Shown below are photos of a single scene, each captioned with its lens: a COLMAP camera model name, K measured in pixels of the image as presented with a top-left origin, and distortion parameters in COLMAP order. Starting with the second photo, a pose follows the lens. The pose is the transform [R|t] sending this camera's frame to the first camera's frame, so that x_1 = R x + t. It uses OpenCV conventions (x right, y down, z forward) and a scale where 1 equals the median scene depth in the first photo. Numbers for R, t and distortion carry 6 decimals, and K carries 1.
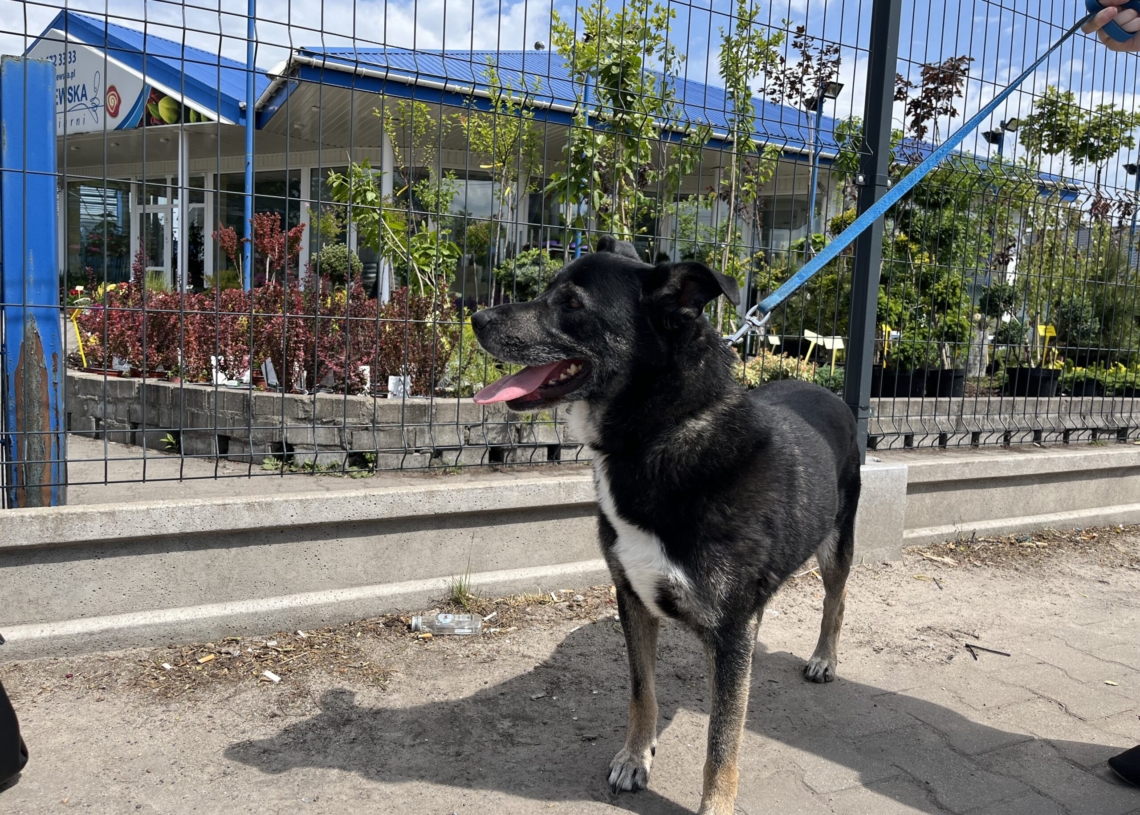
lens RADIAL K [[875.6, 0, 572.0], [0, 875.6, 410.2], [0, 0, 1]] dist [0.070450, -0.108311]
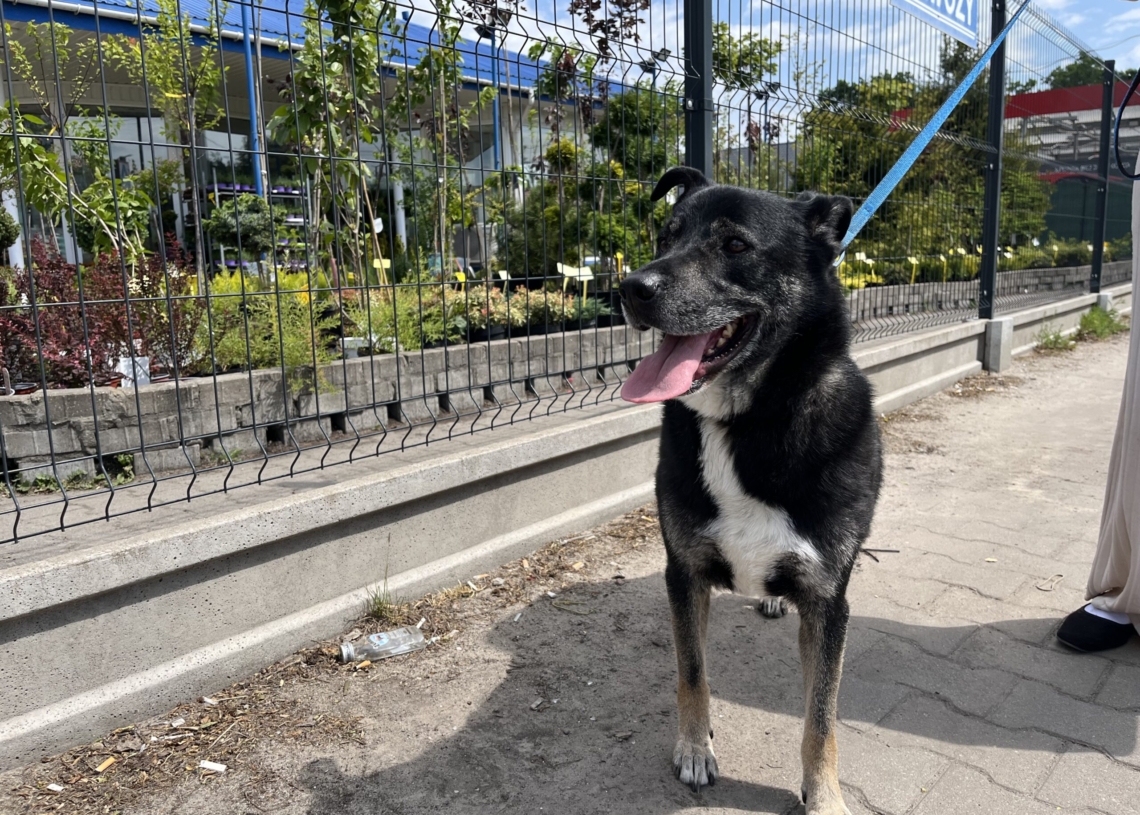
lens RADIAL K [[875.6, 0, 572.0], [0, 875.6, 410.2], [0, 0, 1]] dist [0.070450, -0.108311]
pose [[0.928252, -0.138033, 0.345391, -0.227732], [0.113512, 0.989420, 0.090346, -0.037302], [-0.354208, -0.044657, 0.934100, 0.143457]]
